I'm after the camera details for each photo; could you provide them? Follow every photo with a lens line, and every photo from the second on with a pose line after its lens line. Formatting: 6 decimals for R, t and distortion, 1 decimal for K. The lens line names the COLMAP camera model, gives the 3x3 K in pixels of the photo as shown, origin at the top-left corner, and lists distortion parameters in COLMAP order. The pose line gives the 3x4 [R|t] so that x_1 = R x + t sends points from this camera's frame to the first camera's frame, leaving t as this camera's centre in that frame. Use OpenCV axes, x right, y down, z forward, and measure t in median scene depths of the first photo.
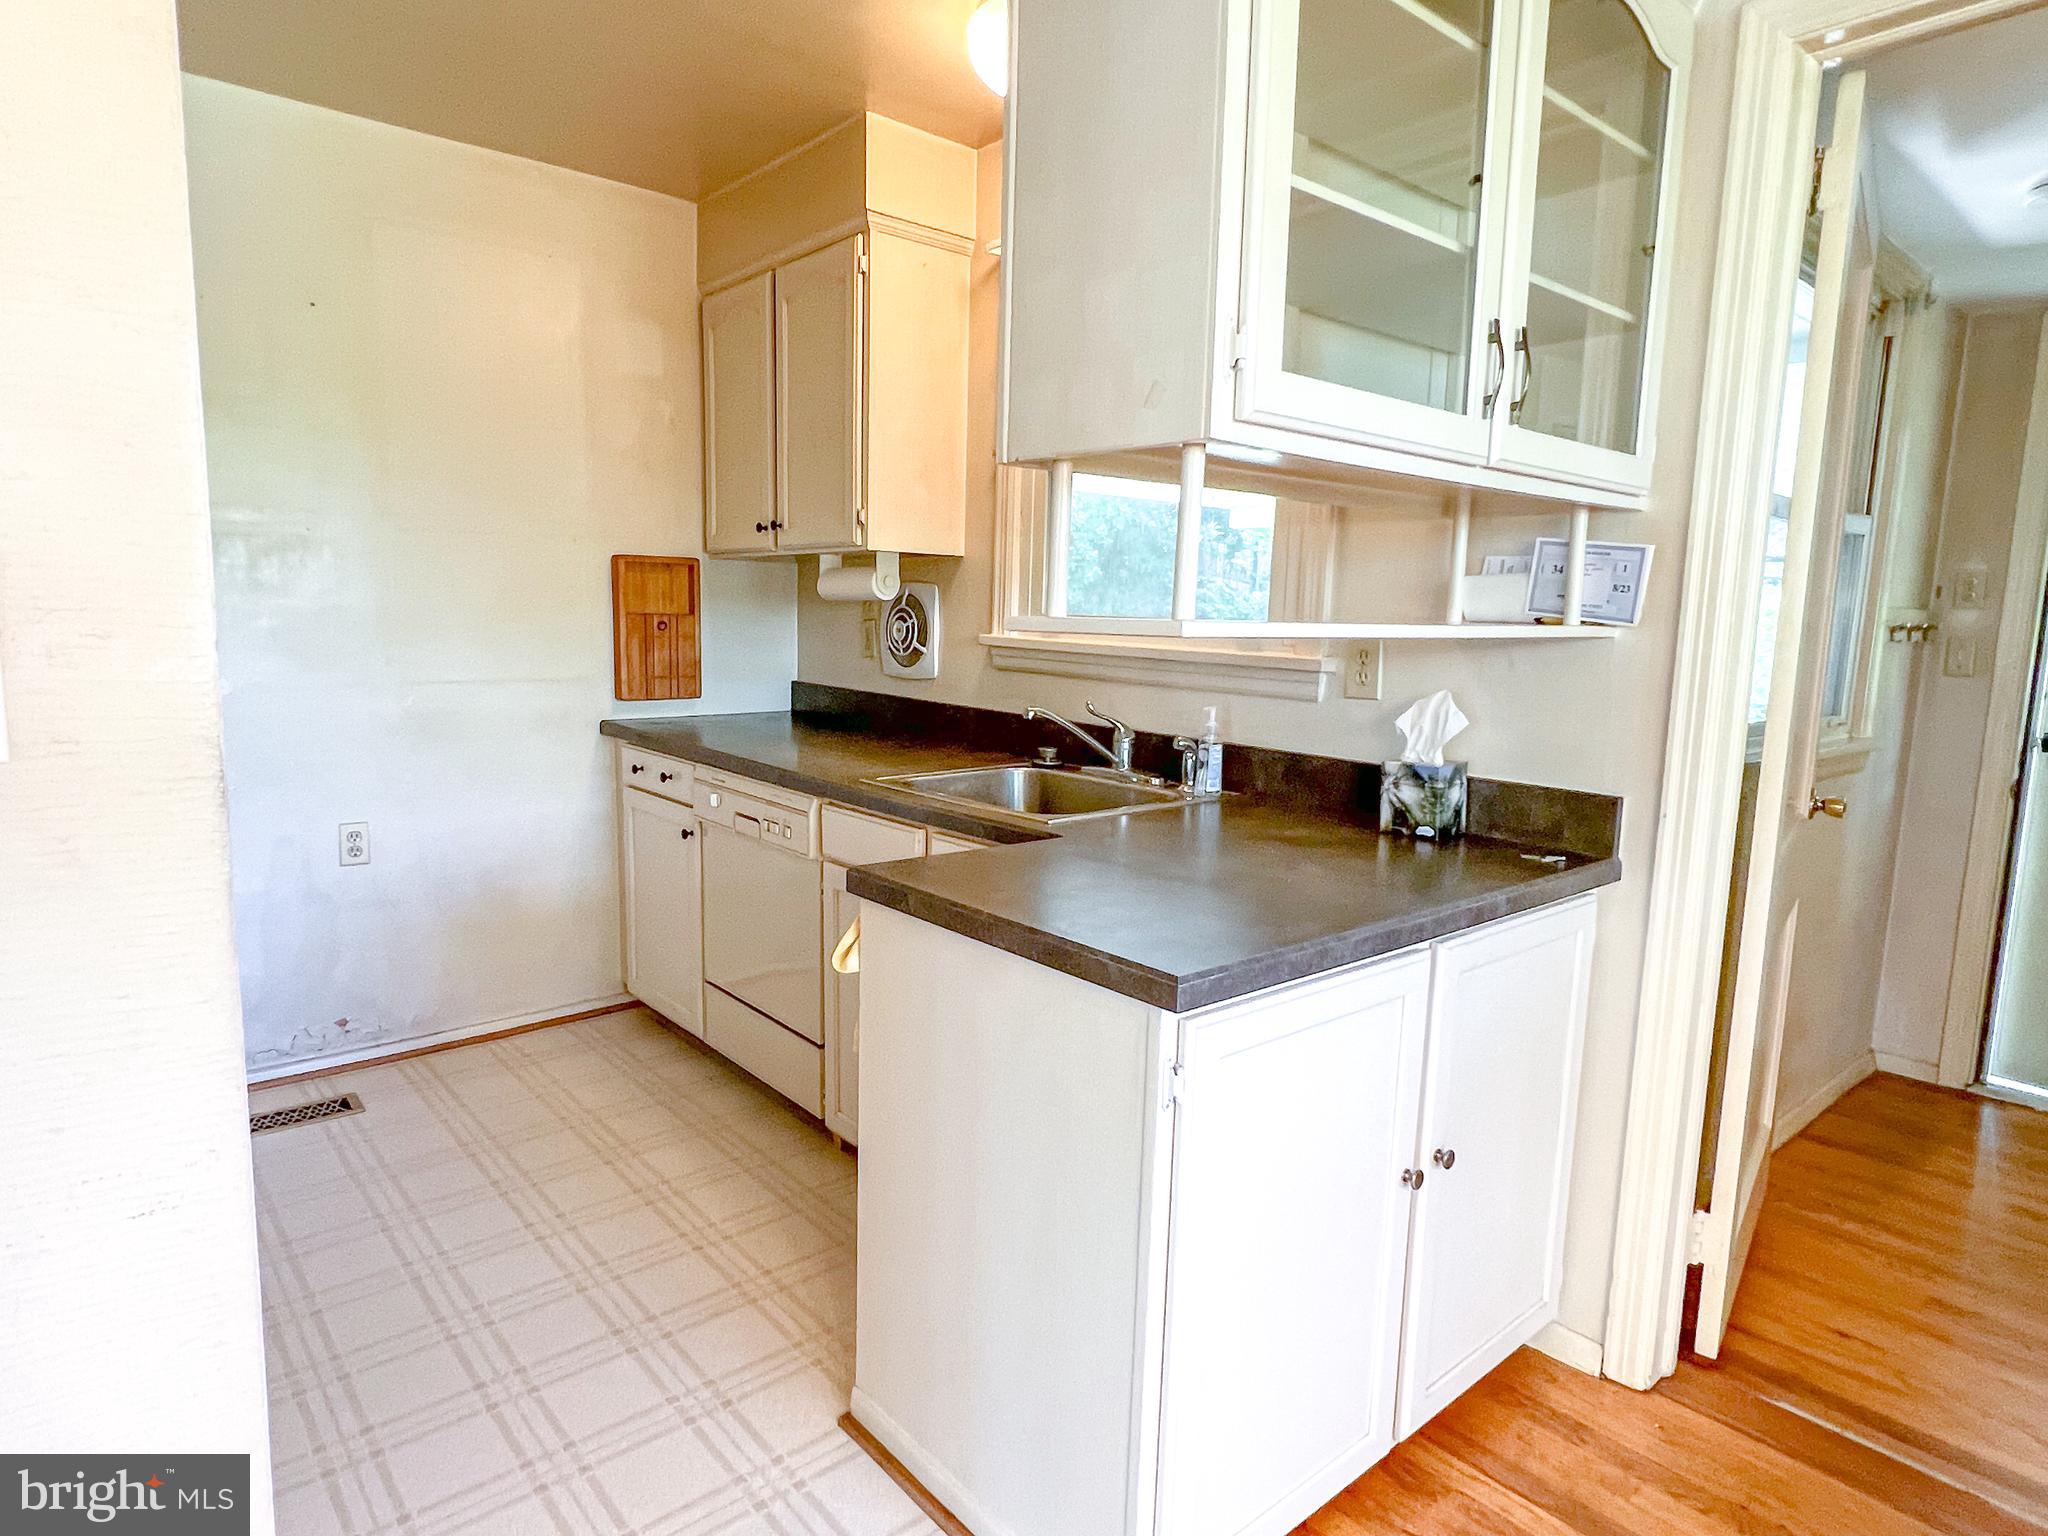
lens RADIAL K [[1190.6, 0, 1024.0], [0, 1190.6, 768.0], [0, 0, 1]] dist [-0.004801, 0.000048]
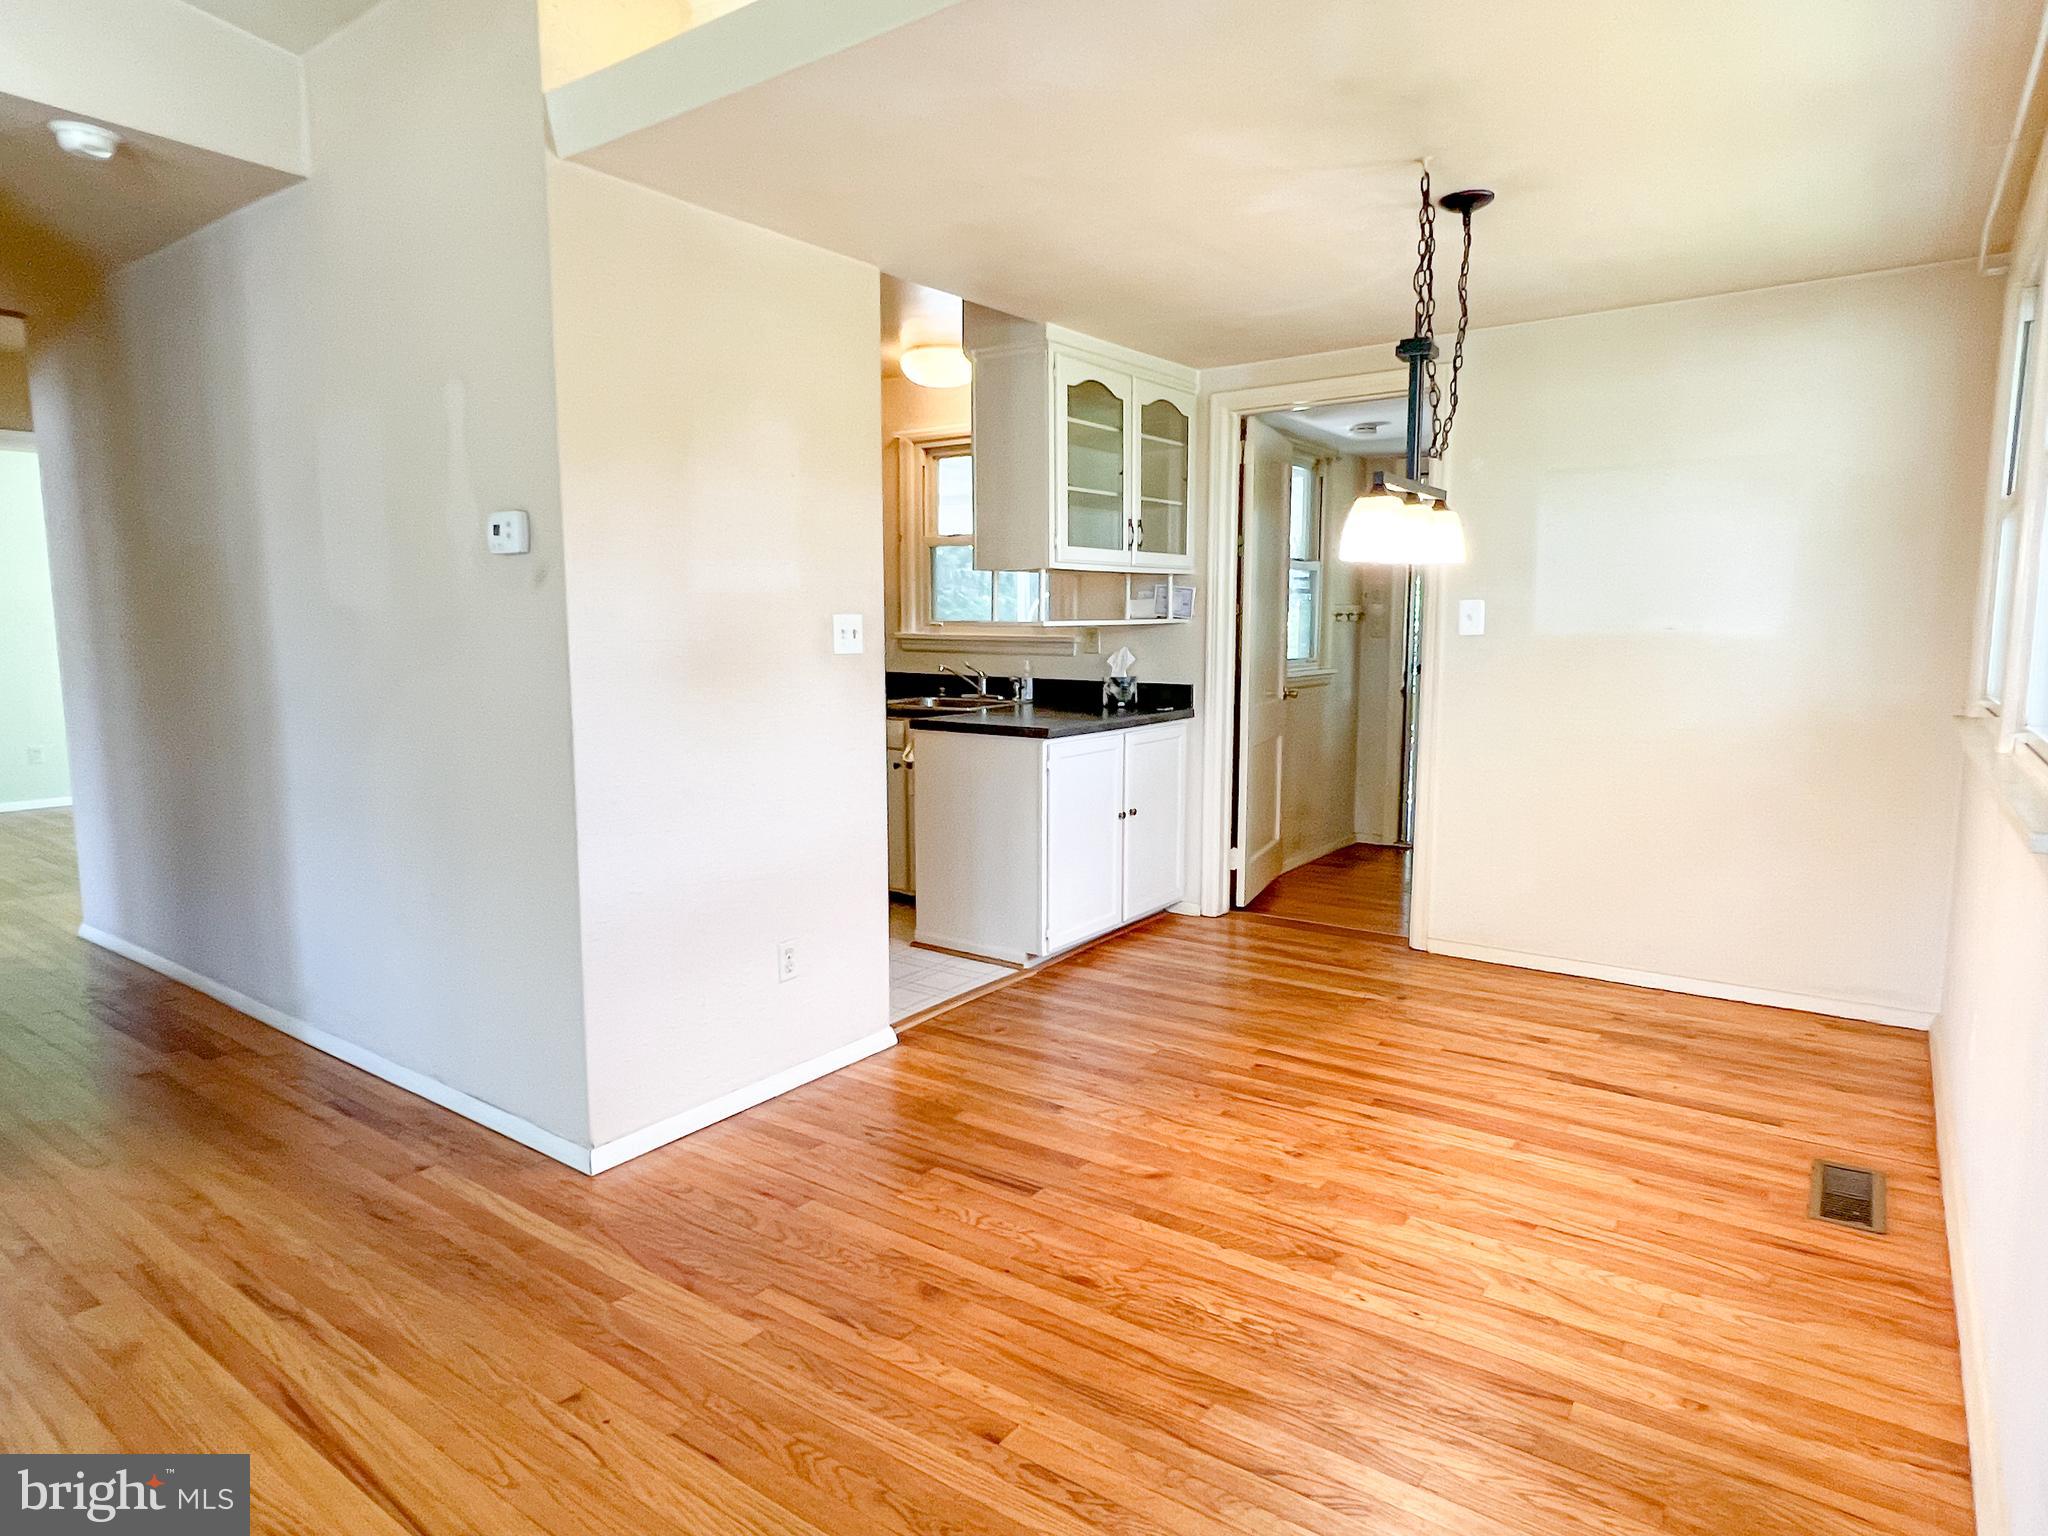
lens RADIAL K [[1190.6, 0, 1024.0], [0, 1190.6, 768.0], [0, 0, 1]] dist [-0.004801, 0.000048]
pose [[0.972601, -0.058611, 0.224972, -0.415768], [0.059200, 0.998238, 0.004130, 0.161740], [-0.224818, 0.009302, 0.974356, -1.339350]]
